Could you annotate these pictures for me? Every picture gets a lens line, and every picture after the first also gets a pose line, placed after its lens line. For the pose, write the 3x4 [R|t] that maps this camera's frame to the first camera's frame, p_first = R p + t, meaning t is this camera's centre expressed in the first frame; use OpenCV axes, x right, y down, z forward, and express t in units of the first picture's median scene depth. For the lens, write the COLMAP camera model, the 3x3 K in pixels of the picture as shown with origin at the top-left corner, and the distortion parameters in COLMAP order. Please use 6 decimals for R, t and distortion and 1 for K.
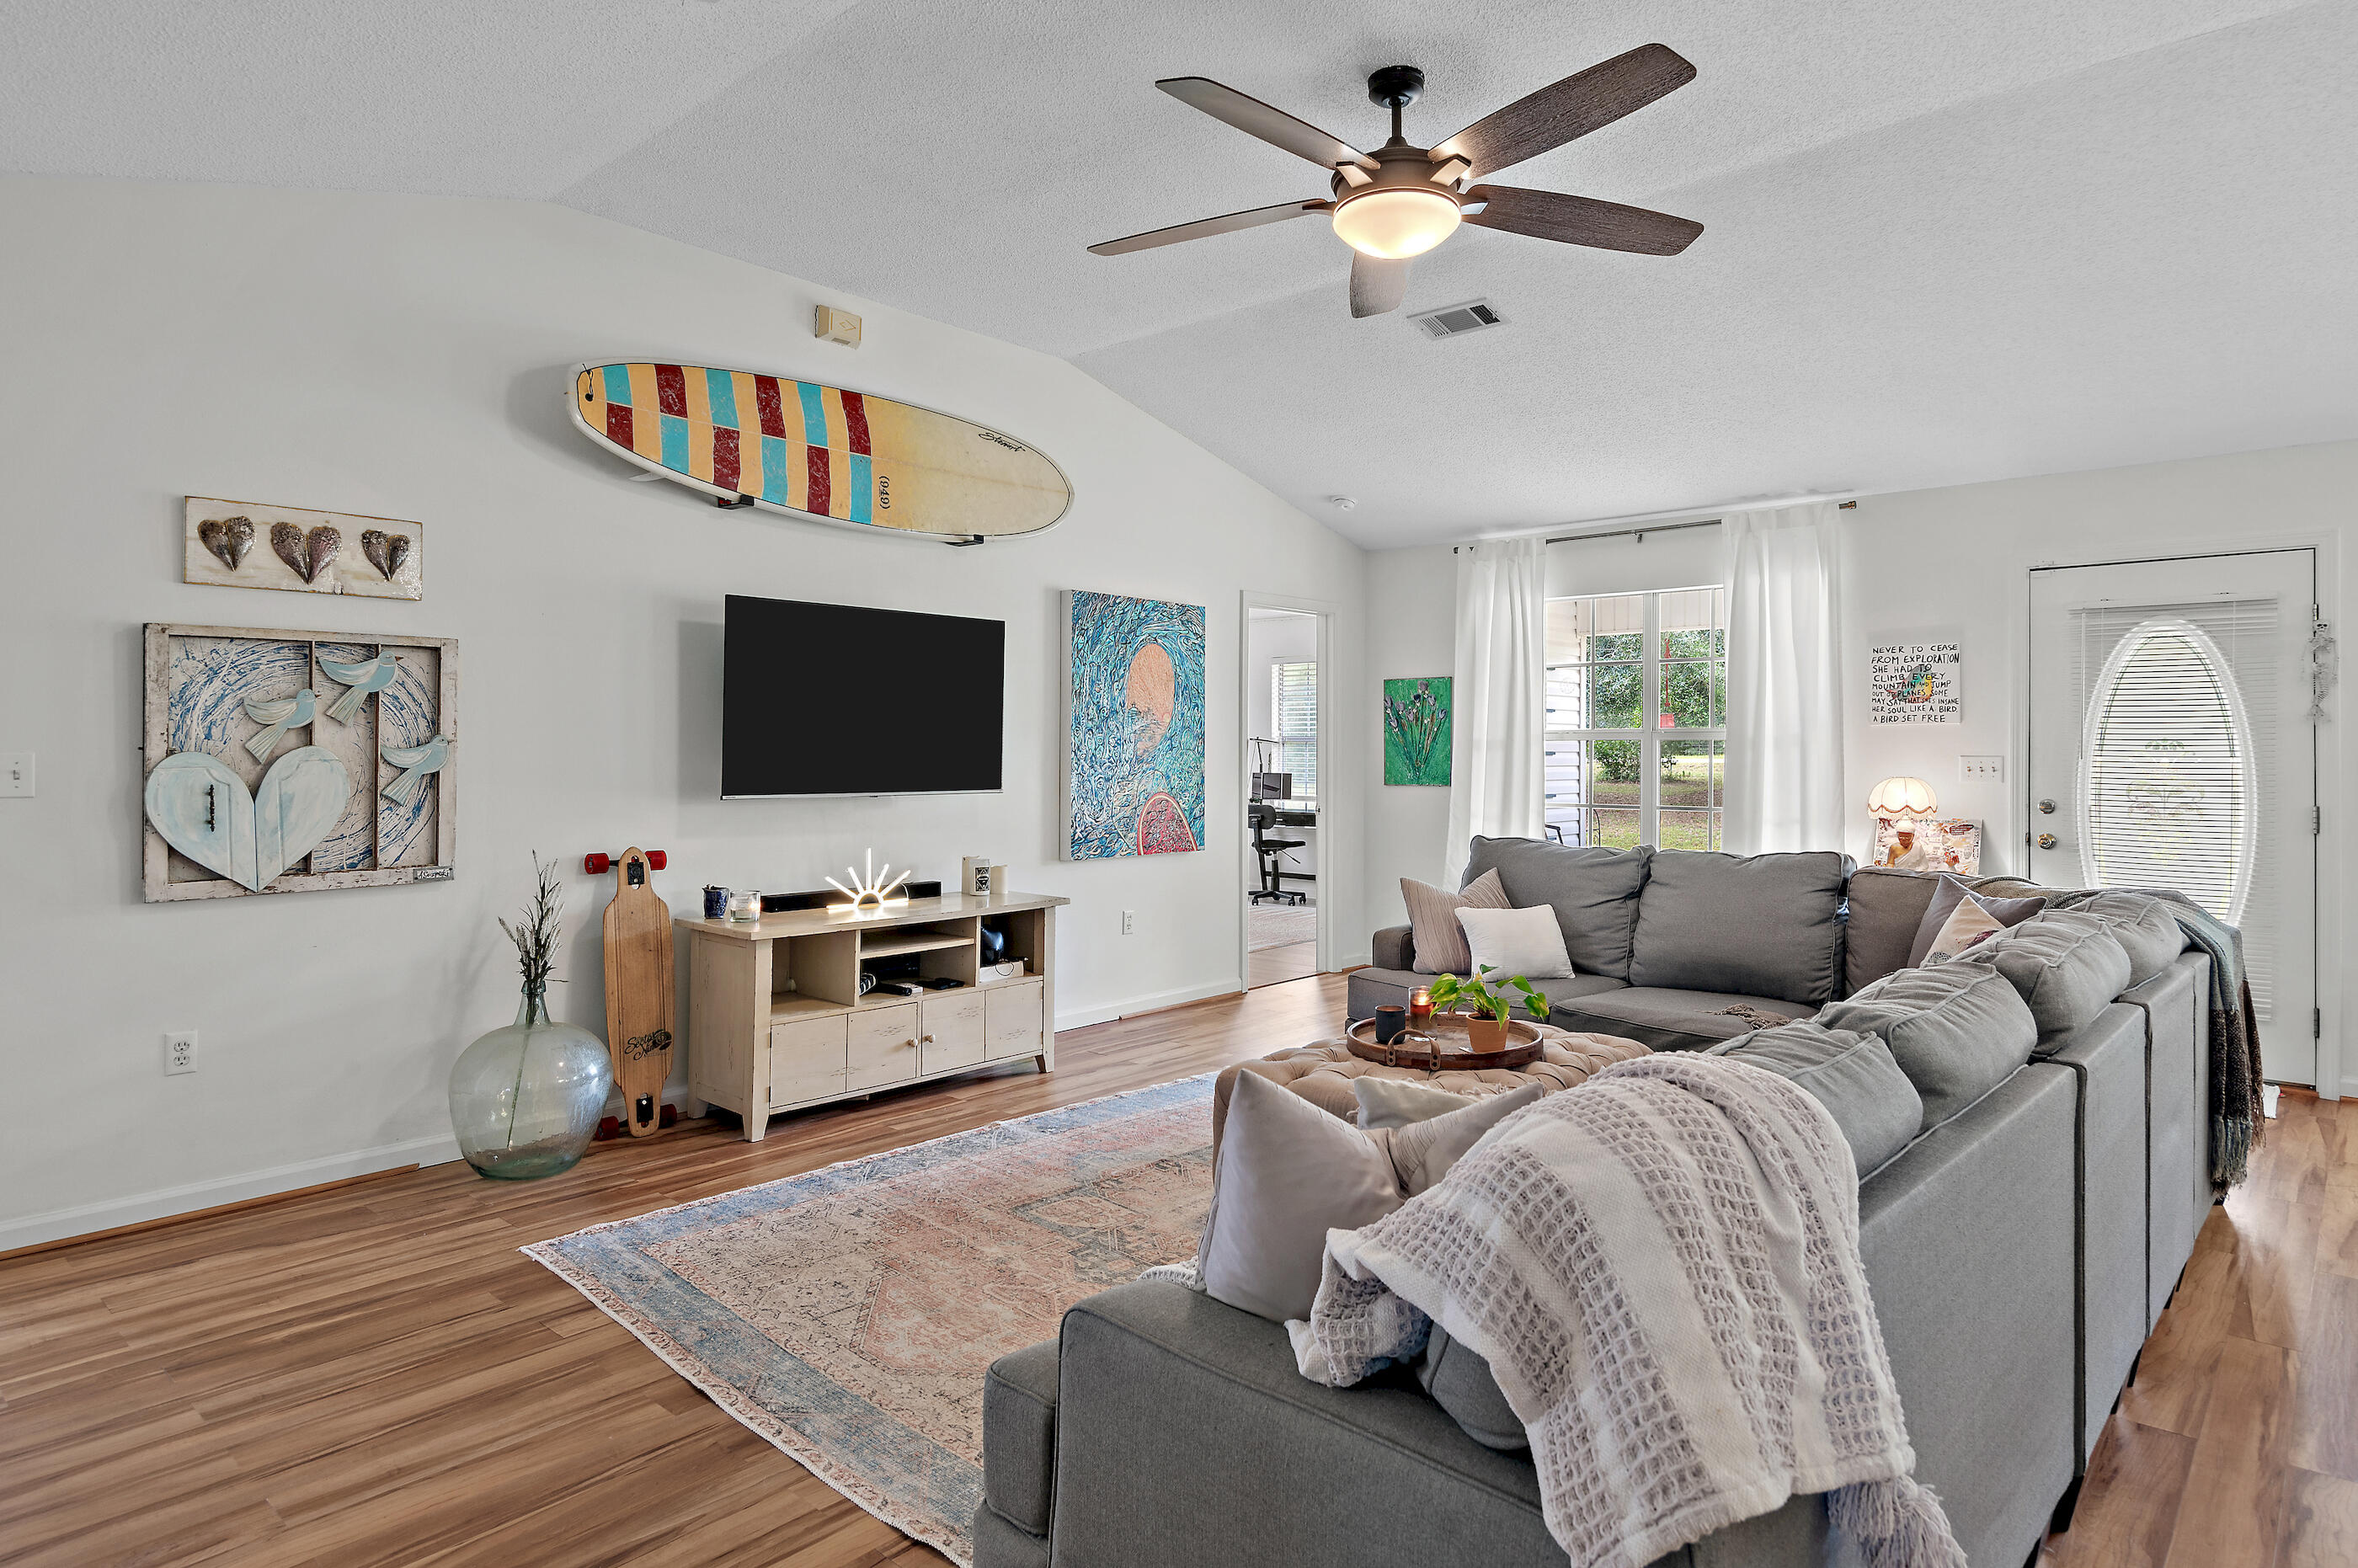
lens RADIAL K [[1331.9, 0, 1198.7], [0, 1331.9, 755.2], [0, 0, 1]] dist [0.013346, 0.001684]
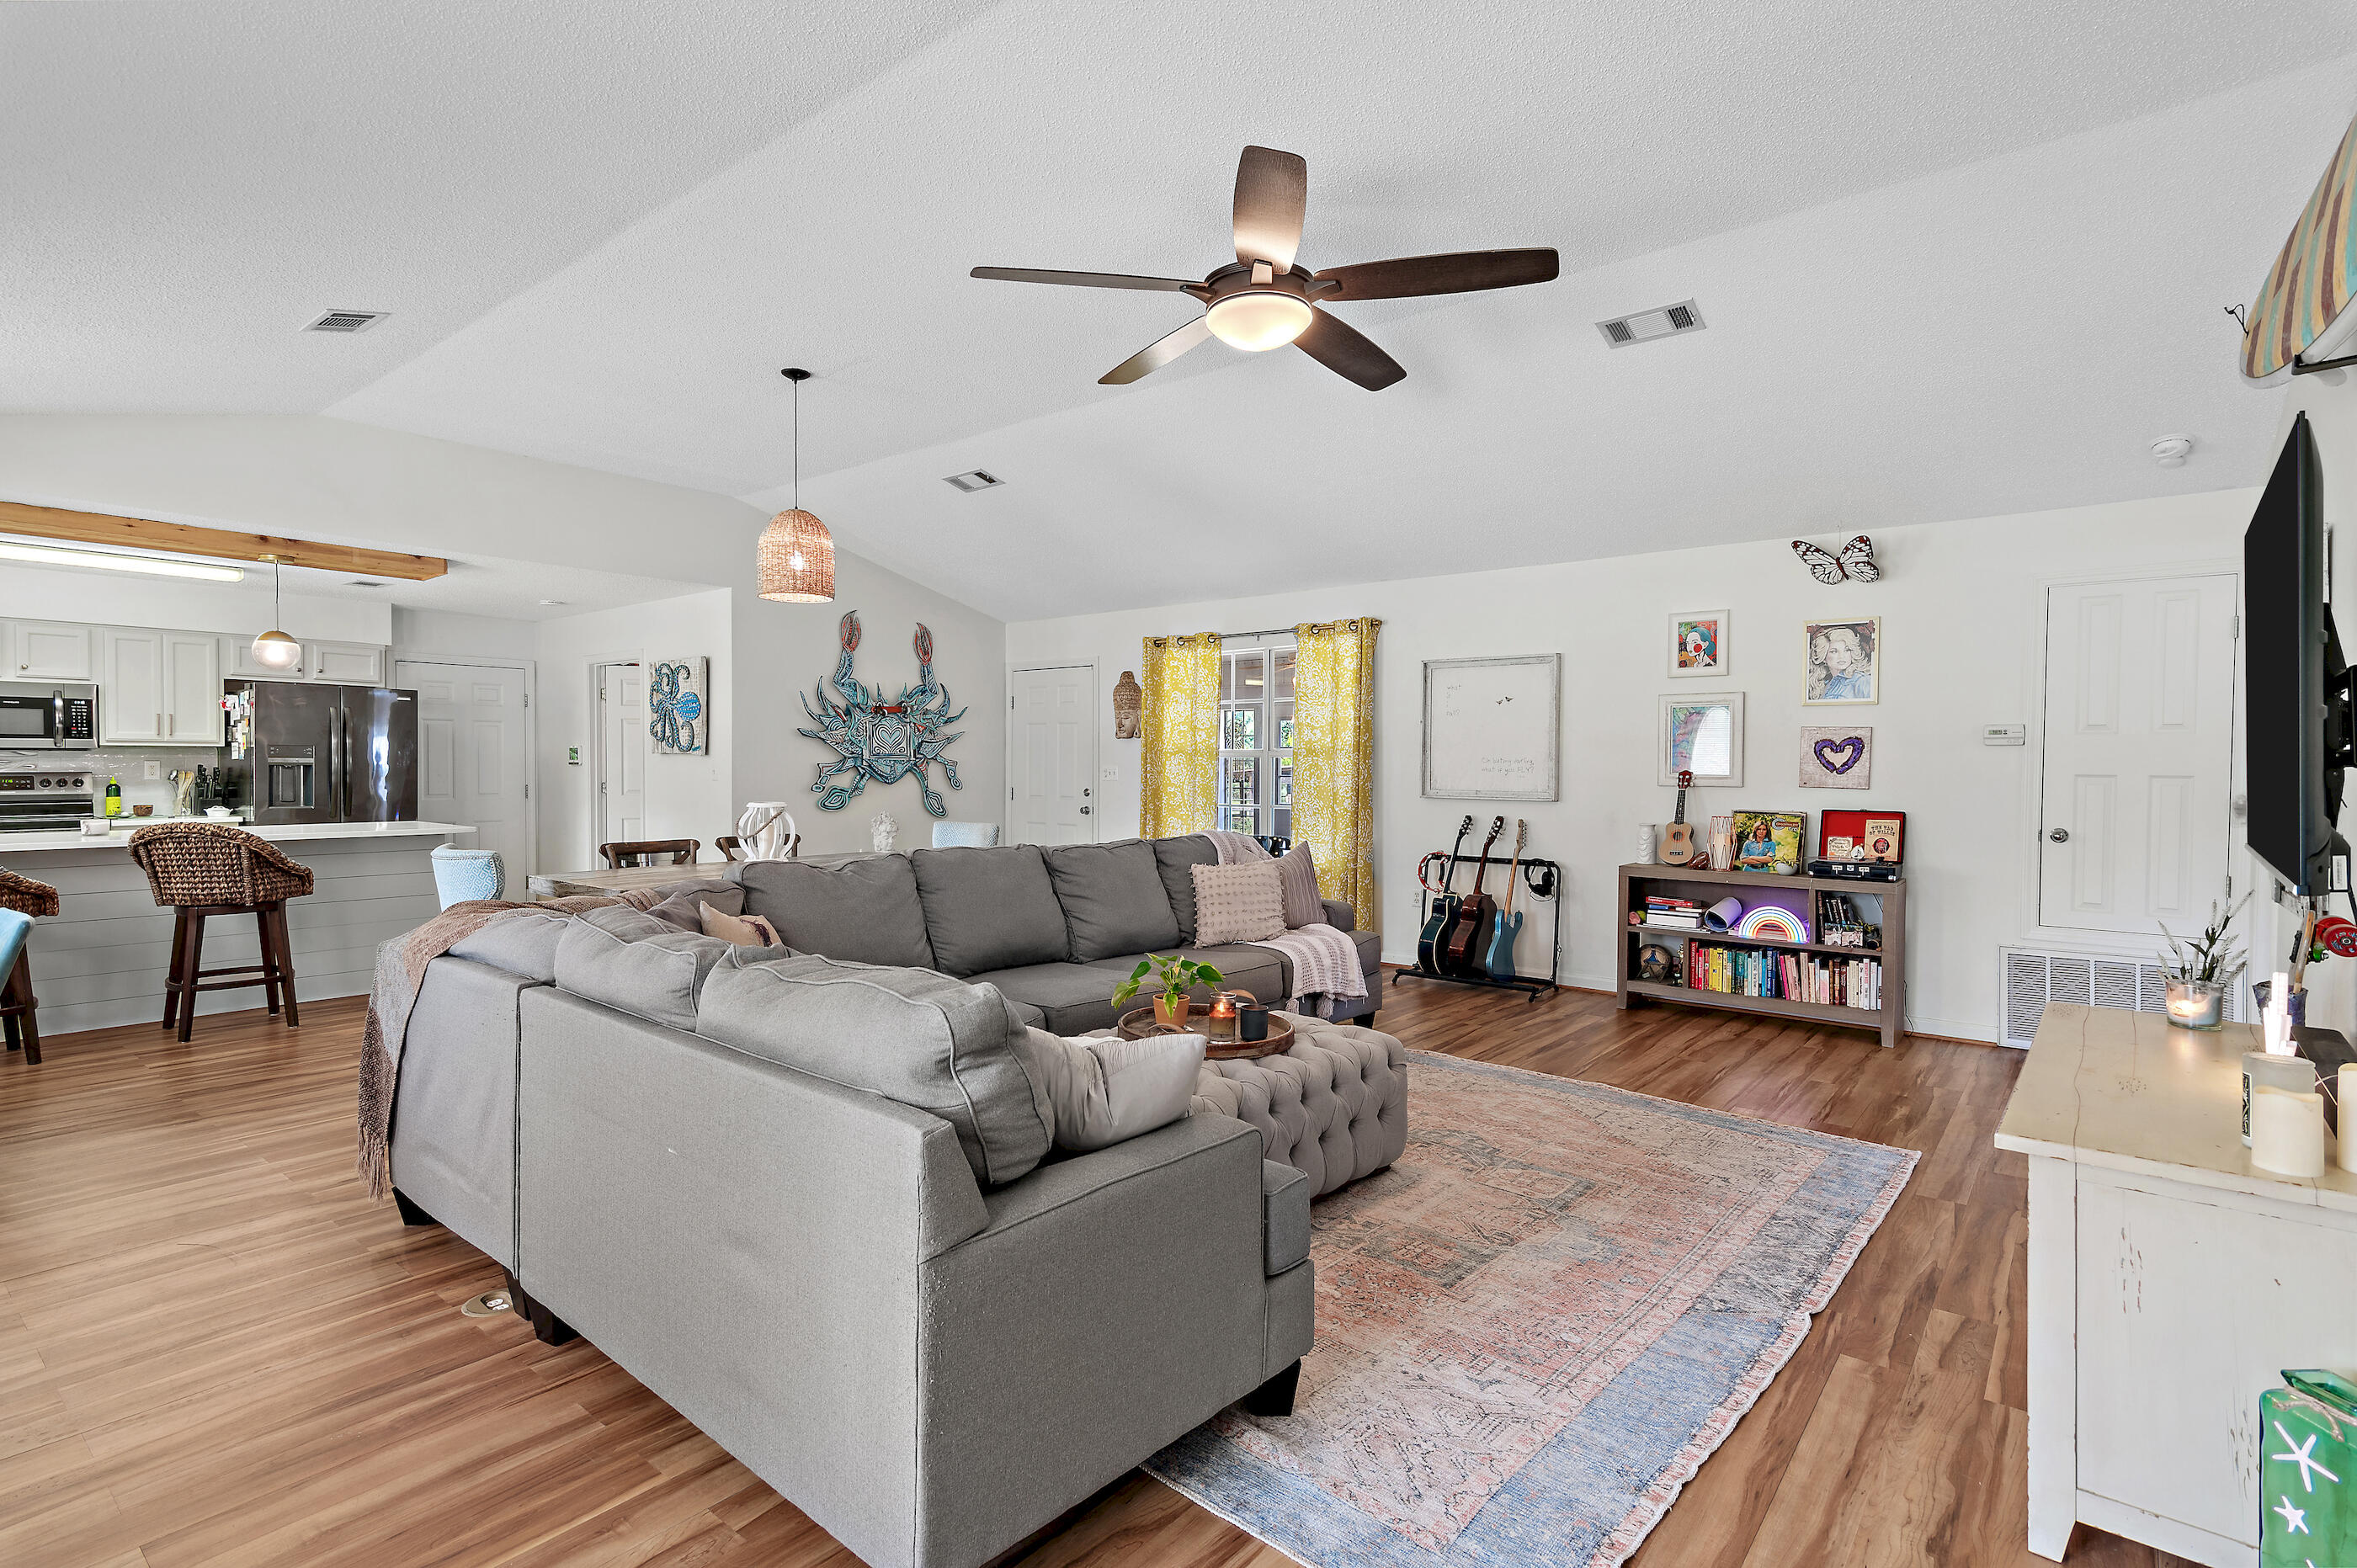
lens RADIAL K [[1177.5, 0, 1176.7], [0, 1177.5, 772.8], [0, 0, 1]] dist [0.010774, 0.005513]
pose [[-0.999147, -0.007648, -0.040569, 0.205848], [-0.008129, 0.999898, 0.011707, -0.007115], [0.040476, 0.012027, -0.999108, 1.625596]]
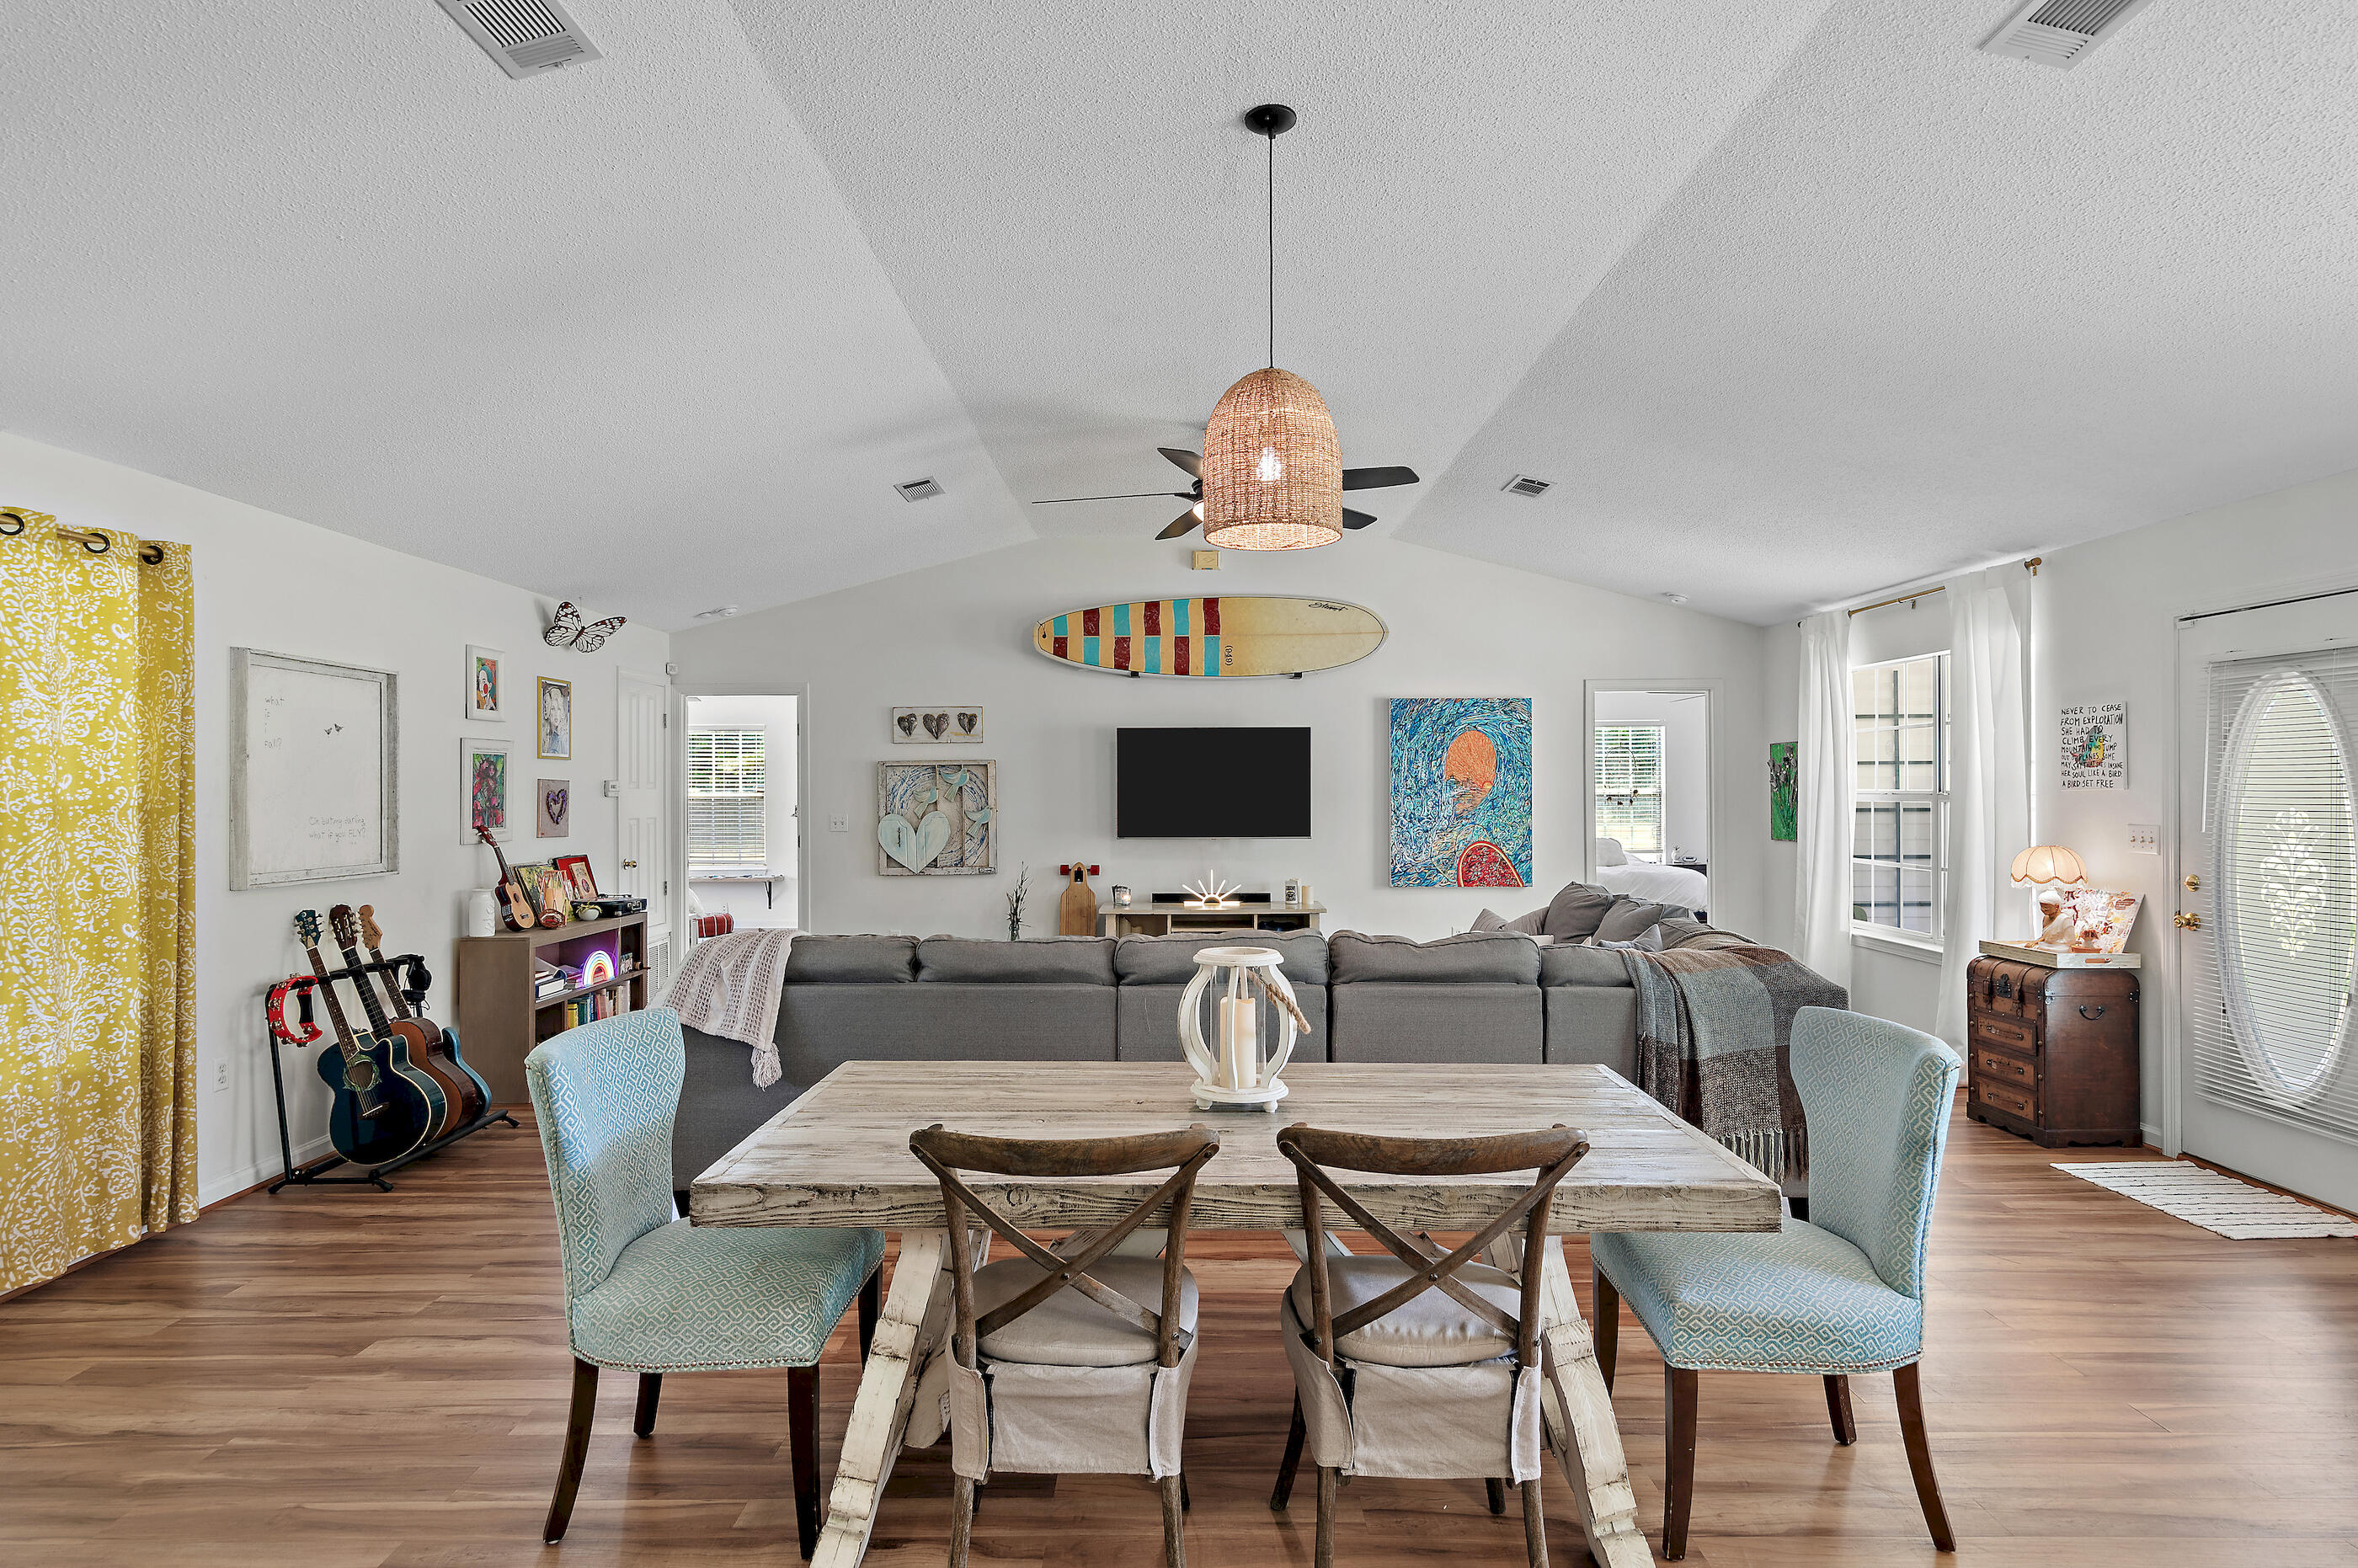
lens RADIAL K [[1246.7, 0, 1178.9], [0, 1246.7, 788.9], [0, 0, 1]] dist [0.005380, -0.004497]
pose [[0.661918, -0.004942, -0.749560, 1.016419], [0.003134, 0.999988, -0.003825, -0.029769], [0.749570, 0.000183, 0.661925, -0.079605]]
